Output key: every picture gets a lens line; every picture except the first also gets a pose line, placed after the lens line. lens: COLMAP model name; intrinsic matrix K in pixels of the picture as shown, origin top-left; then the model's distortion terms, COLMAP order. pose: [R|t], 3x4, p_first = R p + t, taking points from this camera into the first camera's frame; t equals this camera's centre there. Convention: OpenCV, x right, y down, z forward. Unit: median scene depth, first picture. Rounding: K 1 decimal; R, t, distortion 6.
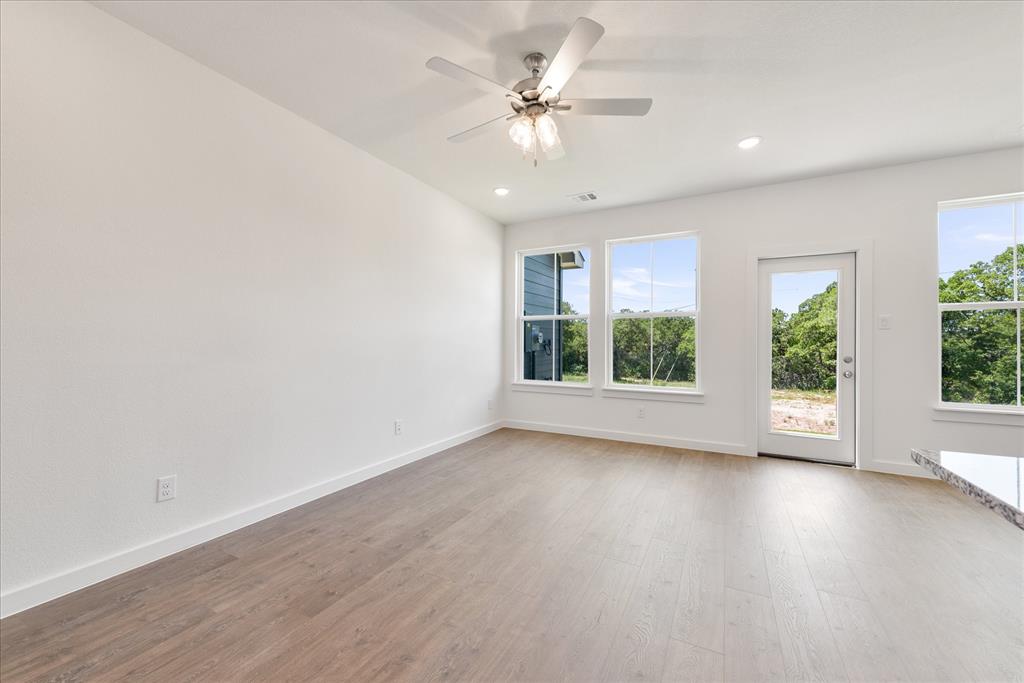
lens RADIAL K [[401.4, 0, 516.4], [0, 401.4, 341.9], [0, 0, 1]] dist [0.013815, 0.000148]
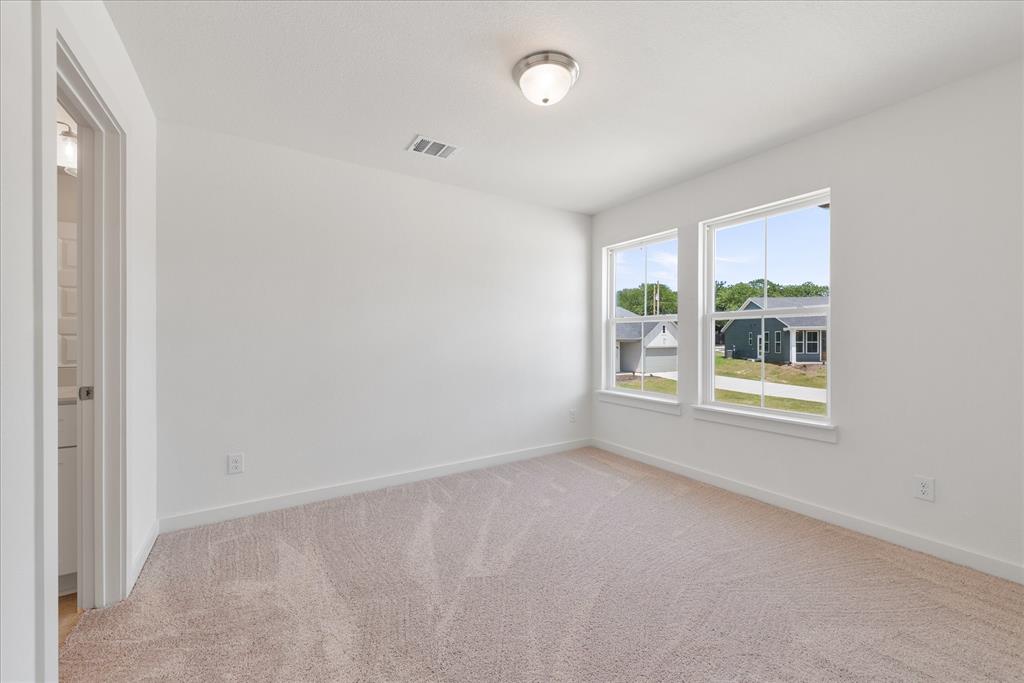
lens RADIAL K [[401.4, 0, 516.4], [0, 401.4, 341.9], [0, 0, 1]] dist [0.013815, 0.000148]
pose [[0.888586, -0.000886, -0.458710, 0.416360], [-0.000739, 0.999994, -0.003363, -0.004847], [0.458710, 0.003328, 0.888580, 0.270208]]
